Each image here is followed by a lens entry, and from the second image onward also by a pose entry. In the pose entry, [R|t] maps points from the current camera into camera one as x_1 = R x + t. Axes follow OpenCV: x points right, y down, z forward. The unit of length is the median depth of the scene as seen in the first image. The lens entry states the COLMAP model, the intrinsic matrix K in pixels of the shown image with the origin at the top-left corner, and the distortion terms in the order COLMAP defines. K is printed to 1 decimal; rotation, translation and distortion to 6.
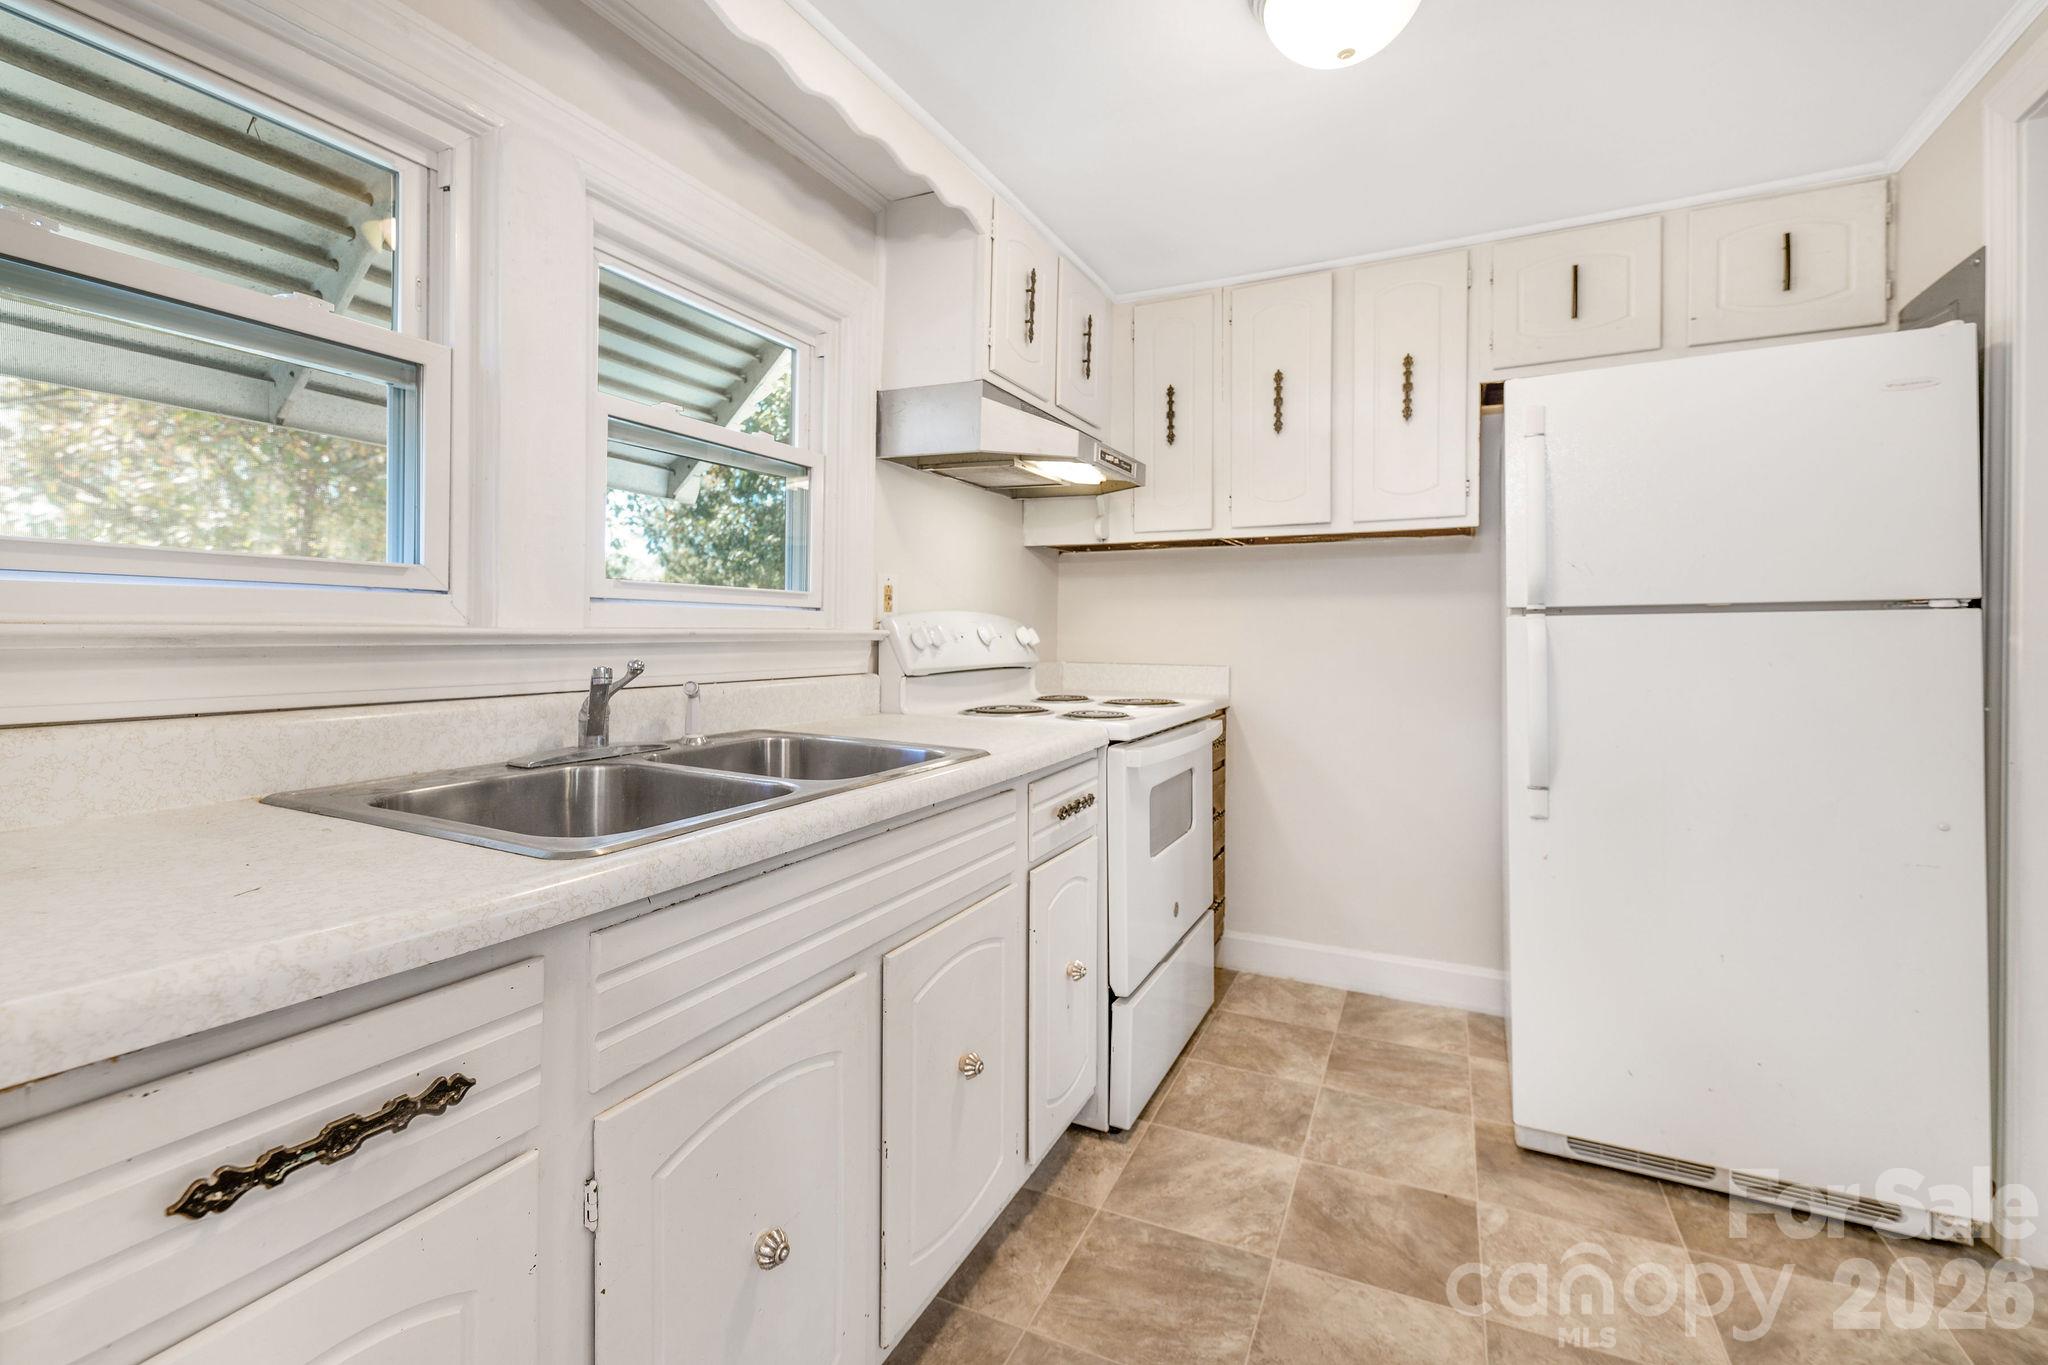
lens RADIAL K [[861.4, 0, 1086.4], [0, 861.4, 613.9], [0, 0, 1]] dist [0.013382, -0.000520]
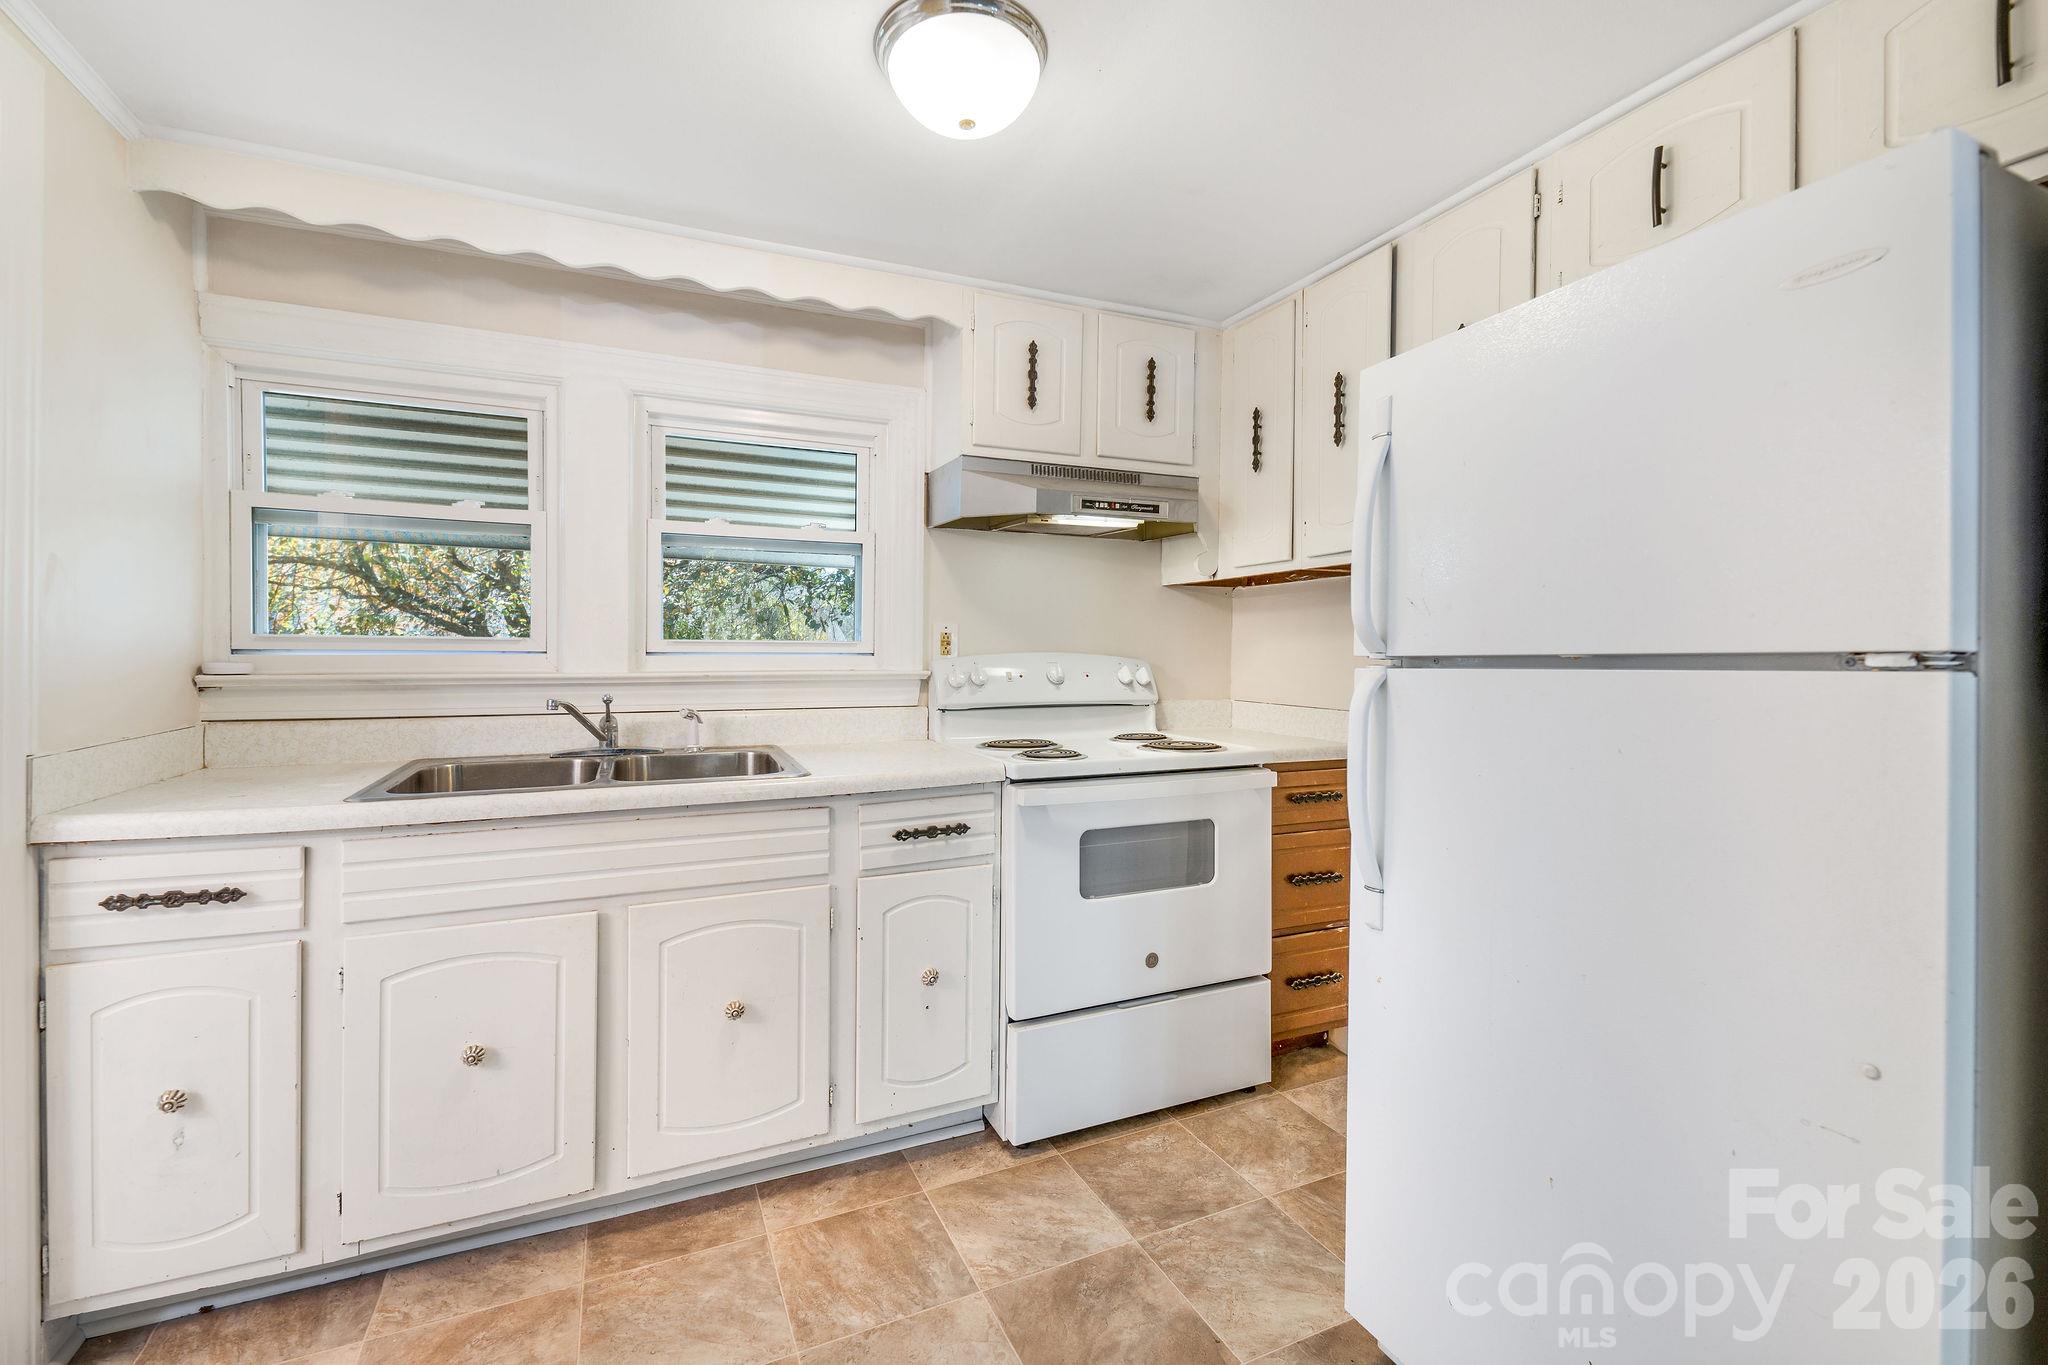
lens RADIAL K [[820.6, 0, 964.2], [0, 820.6, 633.7], [0, 0, 1]] dist [0.010872, -0.003722]
pose [[0.771526, -0.017151, -0.635967, 0.739817], [0.012176, 0.999852, -0.012193, -0.025133], [0.636081, 0.001664, 0.771620, 0.201766]]
